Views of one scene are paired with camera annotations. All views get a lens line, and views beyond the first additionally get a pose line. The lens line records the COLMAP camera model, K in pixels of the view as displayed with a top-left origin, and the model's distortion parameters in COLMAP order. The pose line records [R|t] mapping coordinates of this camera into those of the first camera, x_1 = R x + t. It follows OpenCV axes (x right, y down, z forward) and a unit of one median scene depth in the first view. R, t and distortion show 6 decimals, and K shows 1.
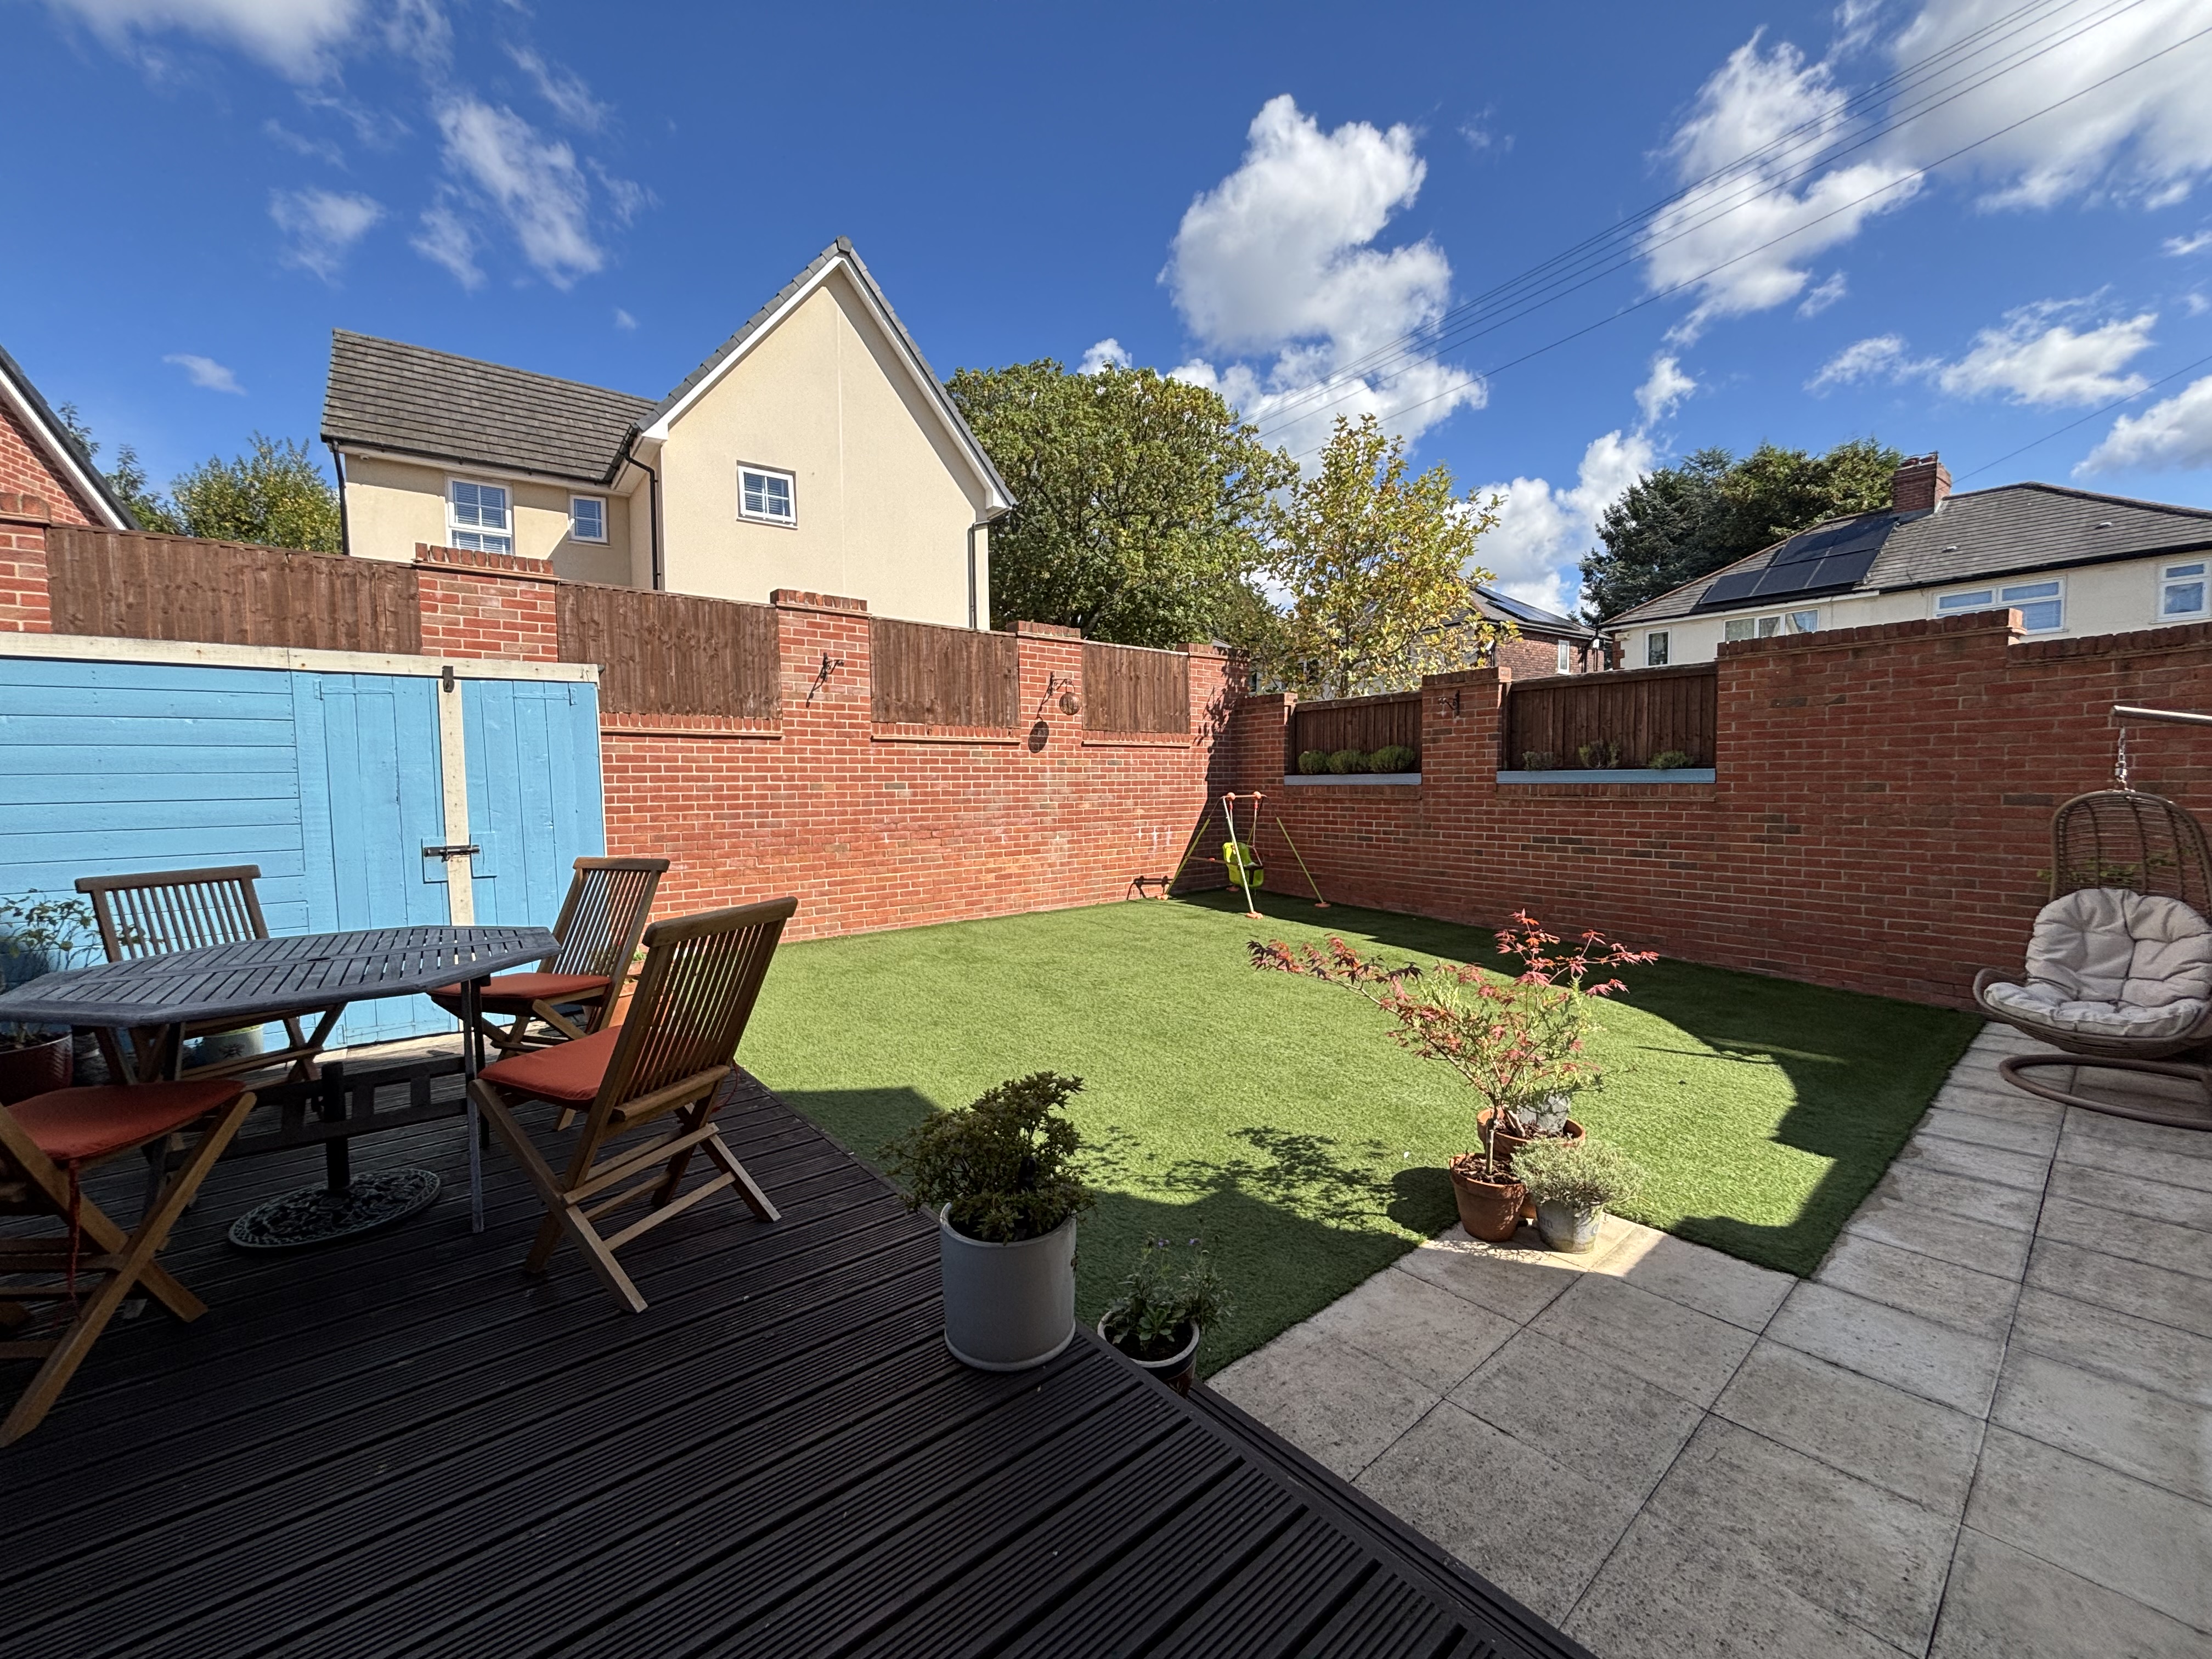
lens RADIAL K [[893.6, 0, 1103.1], [0, 893.6, 836.8], [0, 0, 1]] dist [0.004288, -0.002738]
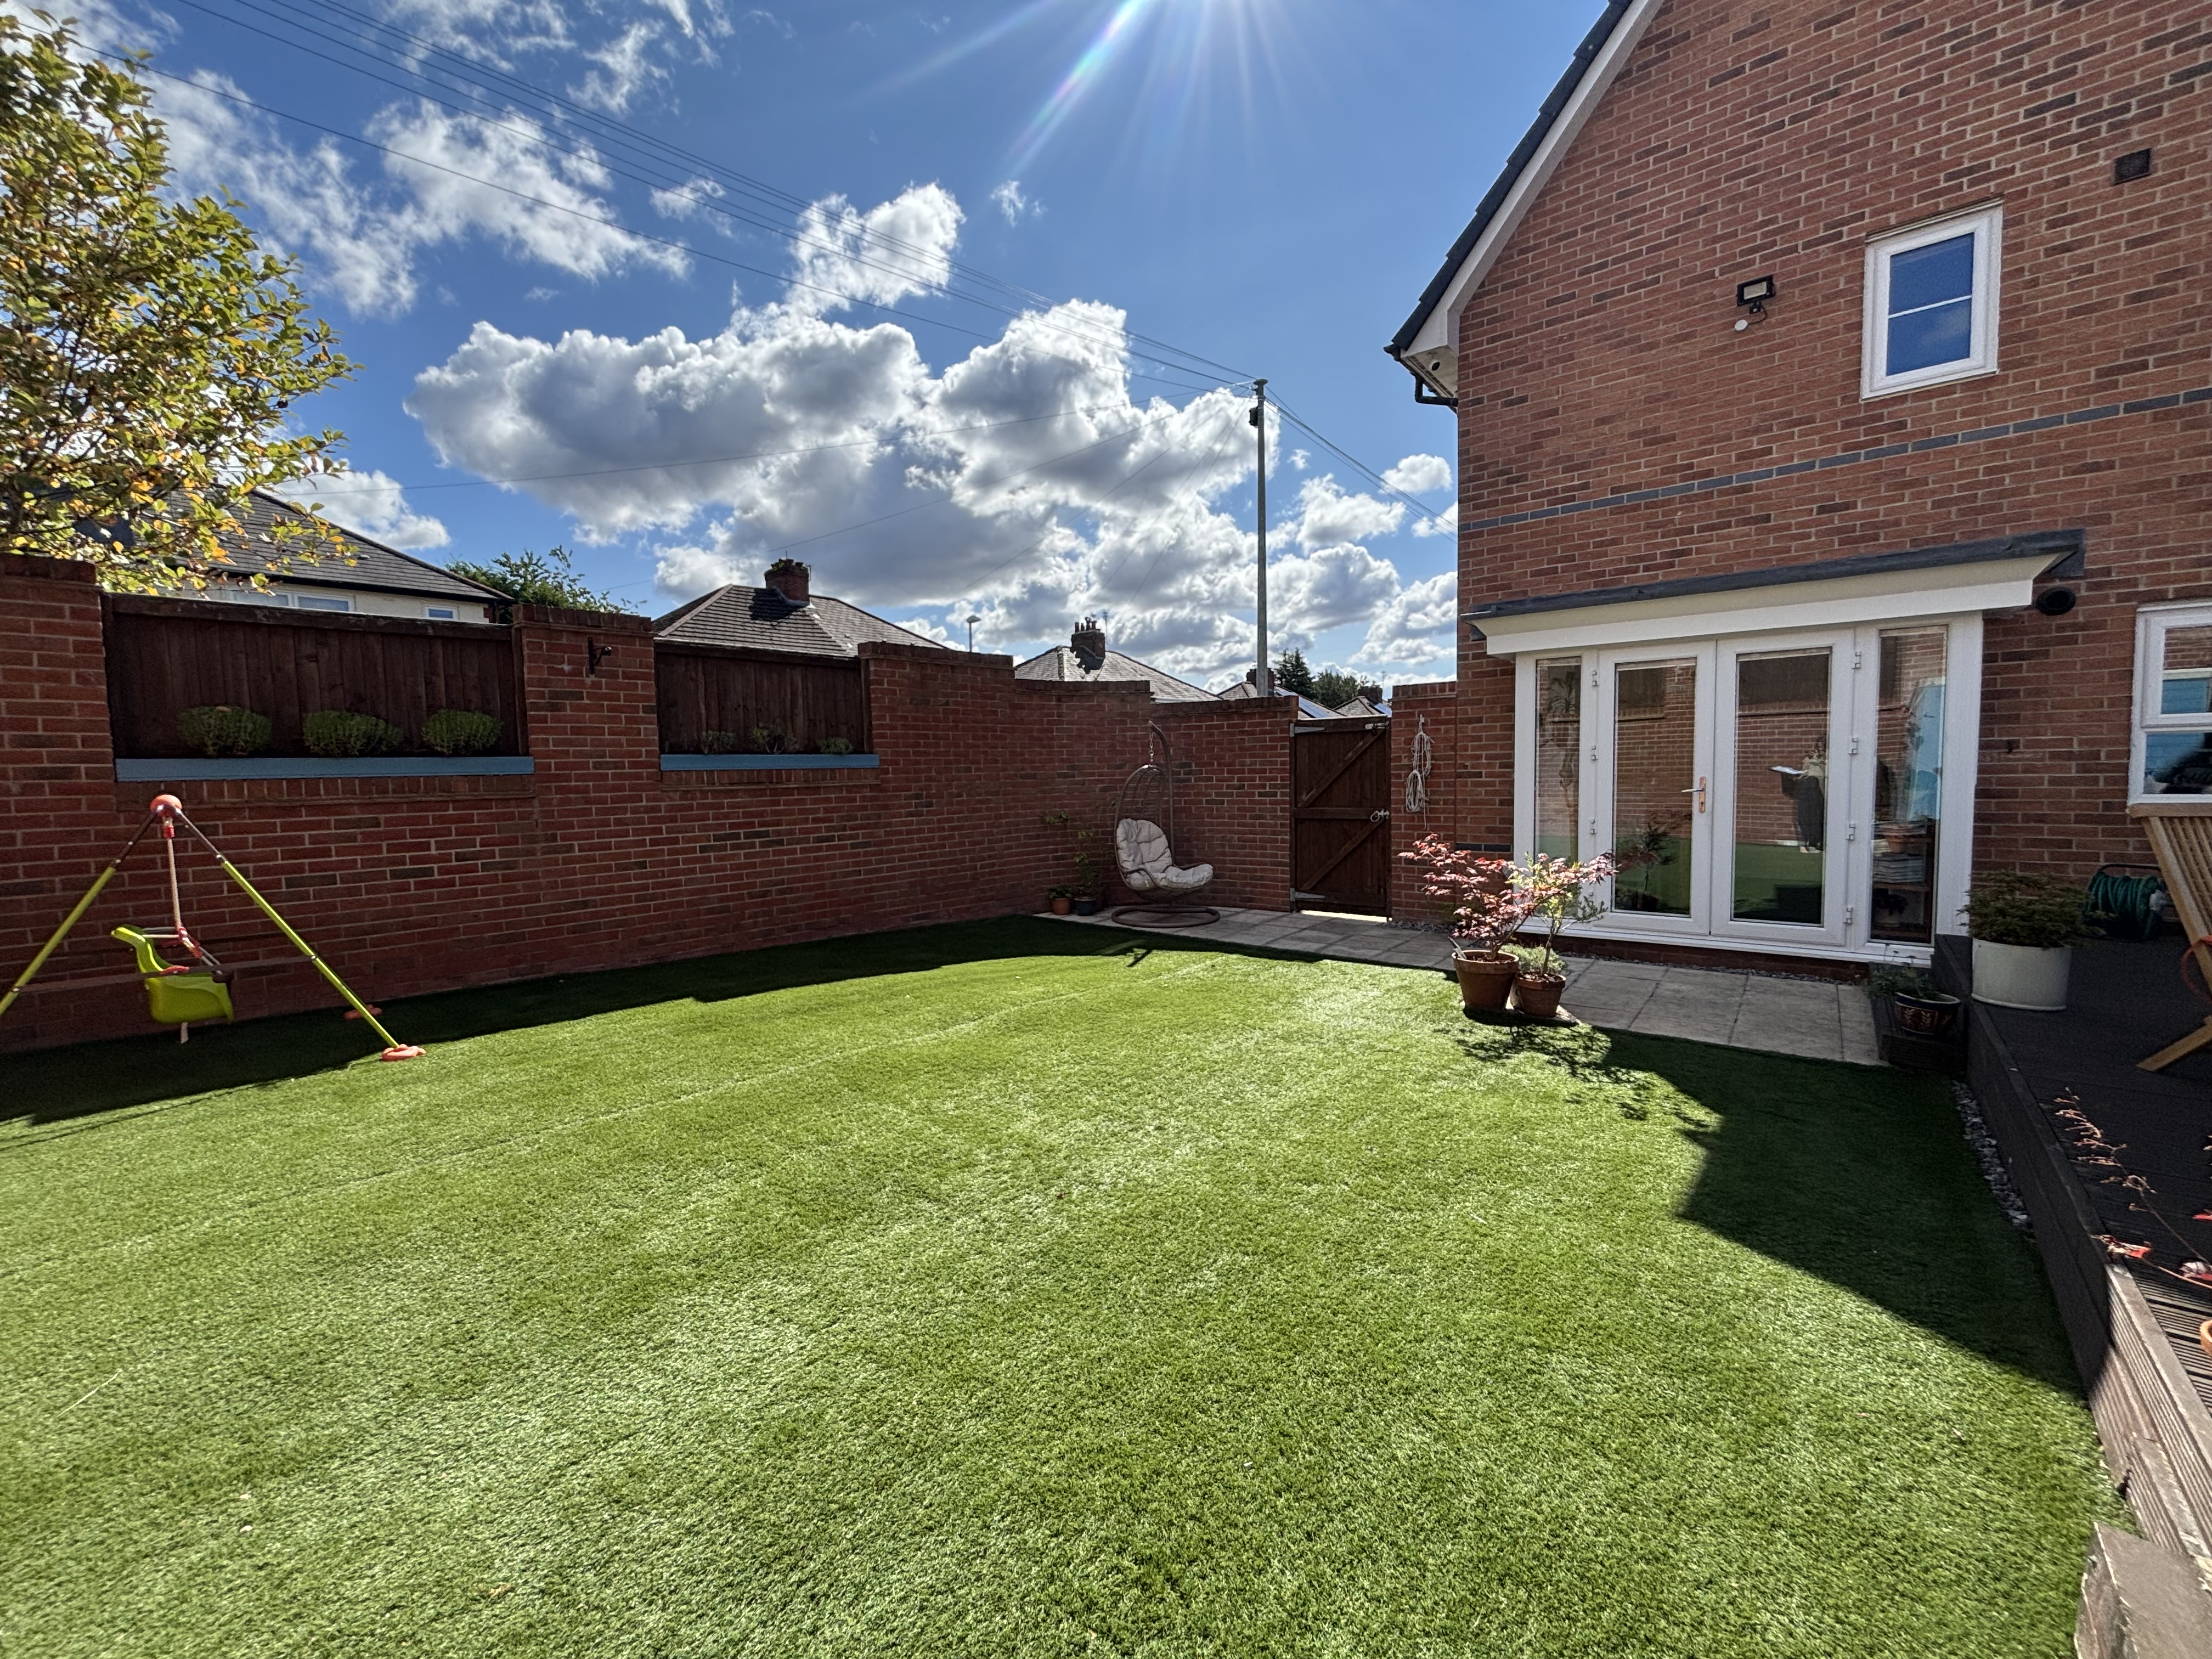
lens RADIAL K [[893.6, 0, 1102.9], [0, 893.6, 830.9], [0, 0, 1]] dist [0.004288, -0.002738]
pose [[-0.189422, -0.057337, 0.980220, -0.429120], [0.085158, 0.993573, 0.074574, -0.037404], [-0.978196, 0.097599, -0.183322, 0.867904]]
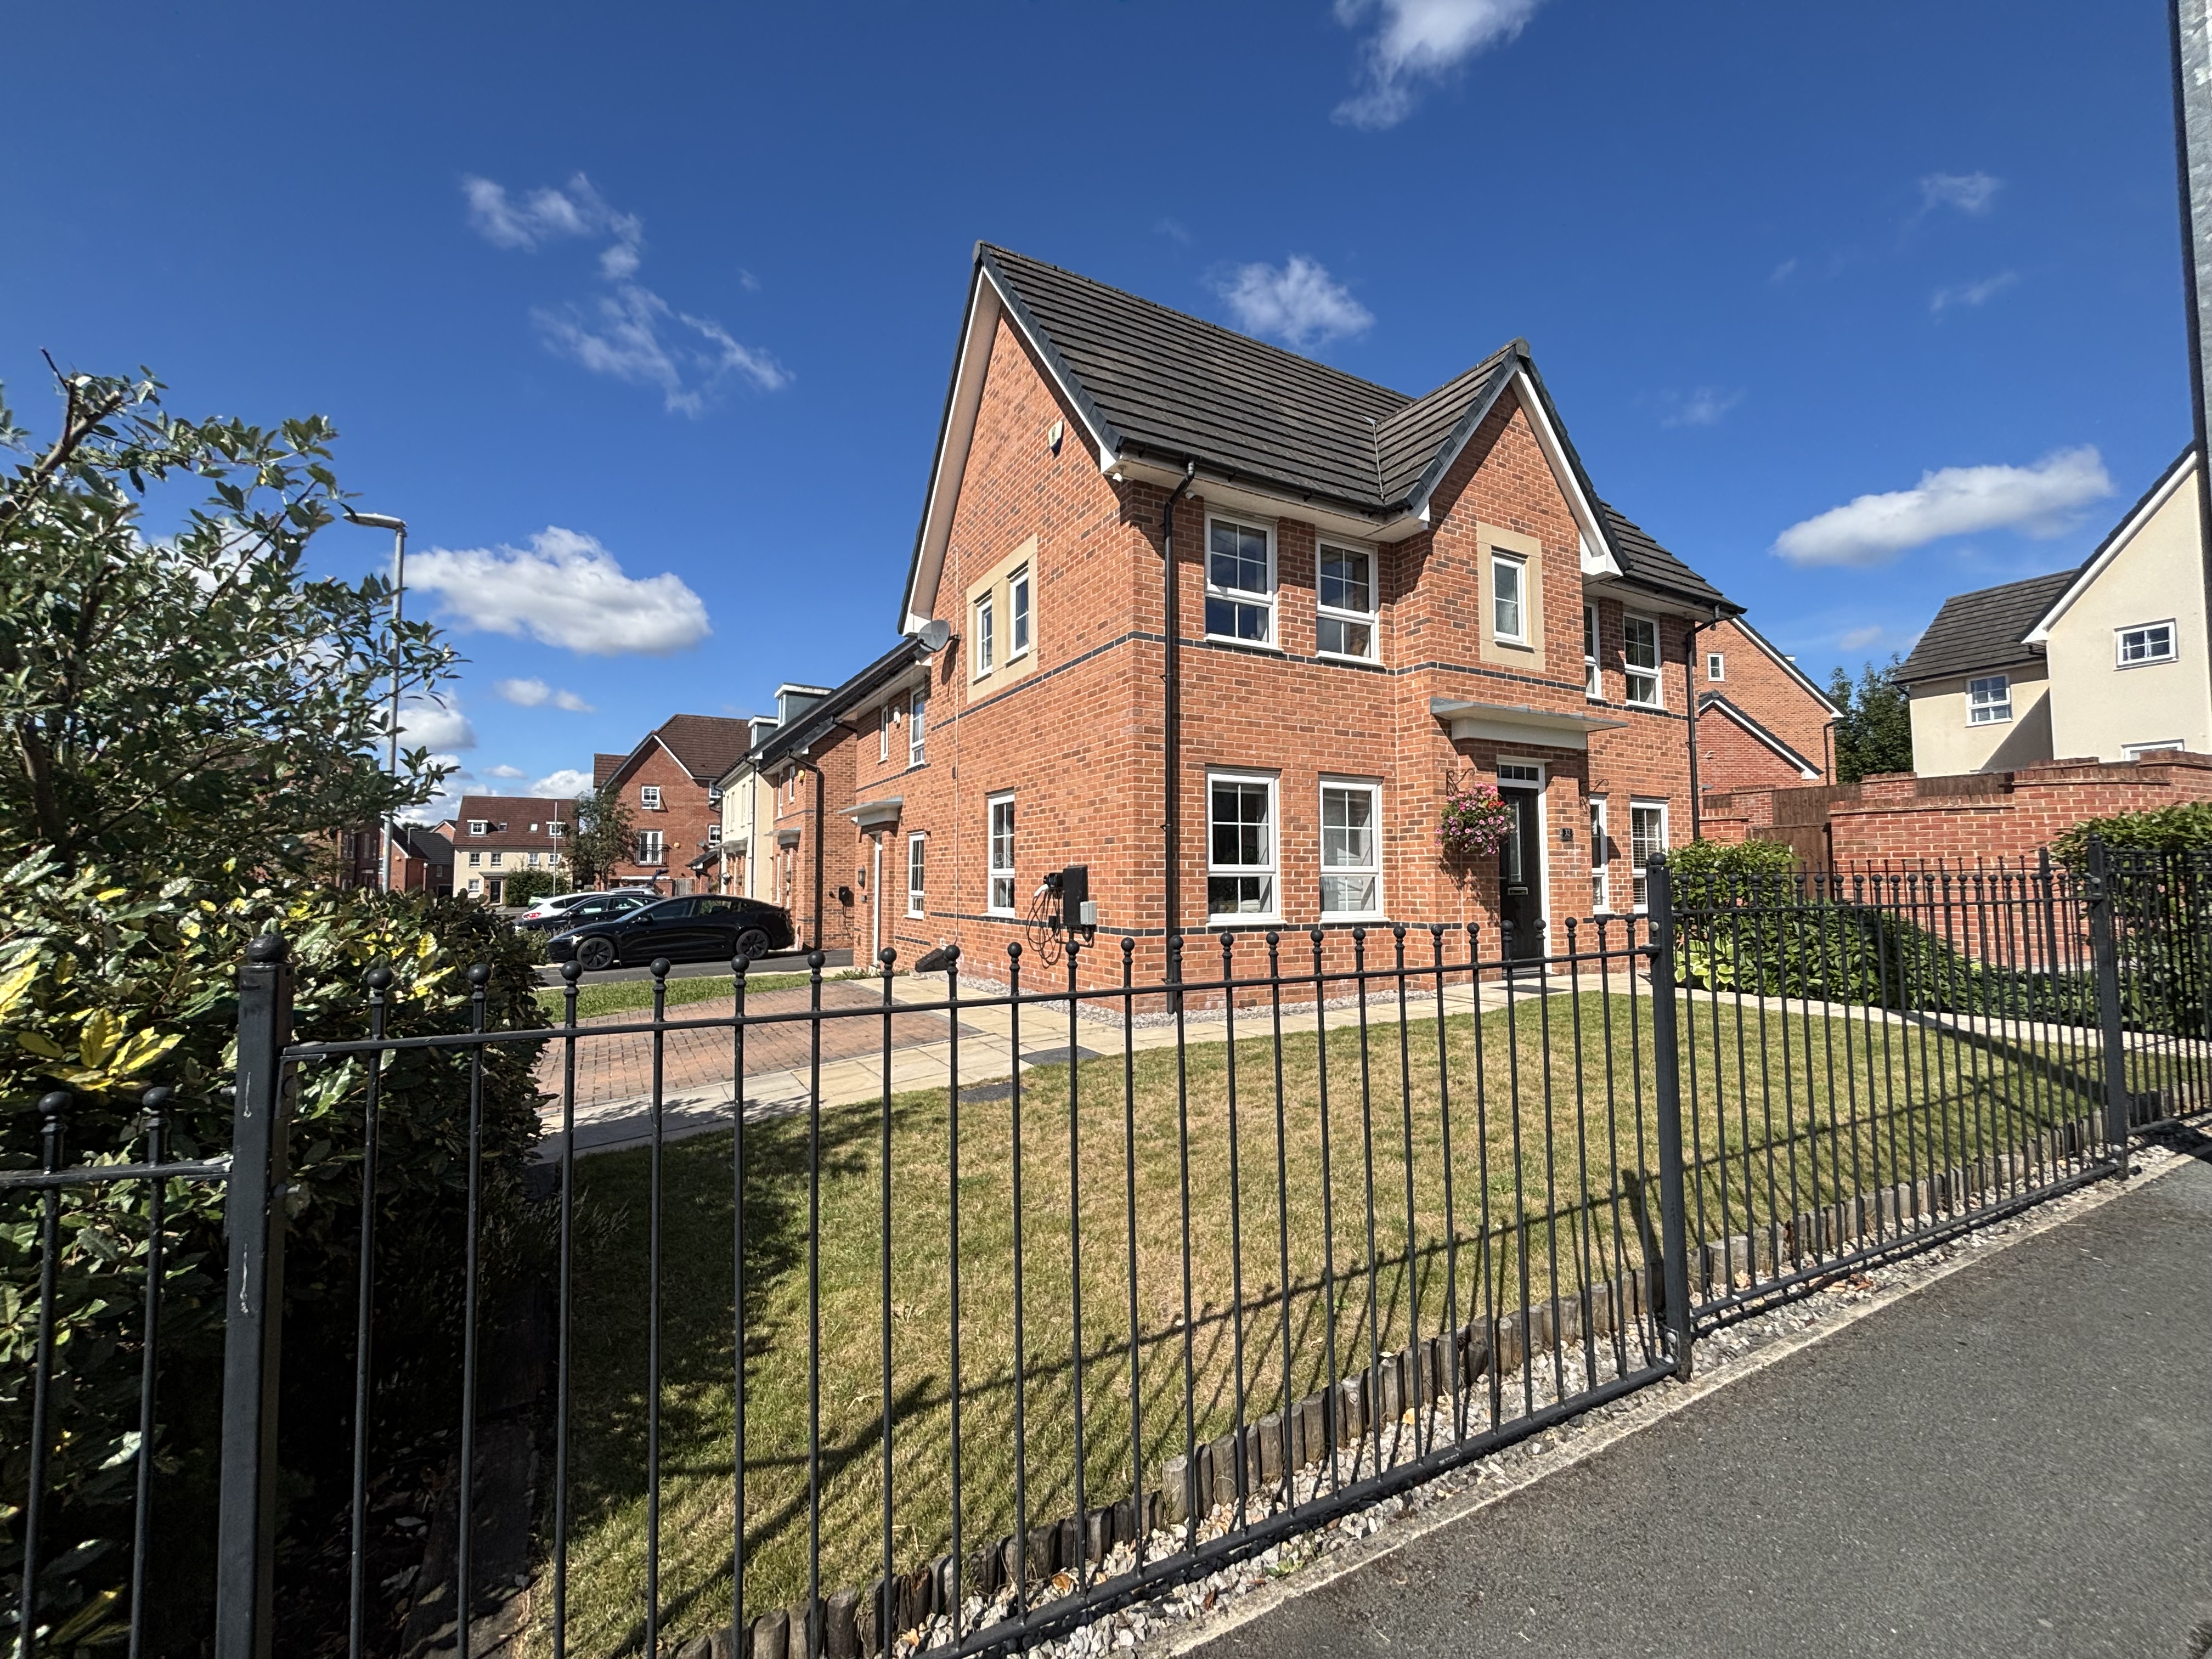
lens RADIAL K [[893.6, 0, 1096.9], [0, 893.6, 825.4], [0, 0, 1]] dist [0.004288, -0.002738]
pose [[-0.200690, -0.043027, -0.978709, 2.343796], [-0.061316, 0.997628, -0.031285, 0.055264], [0.977734, 0.053732, -0.202852, -0.487719]]
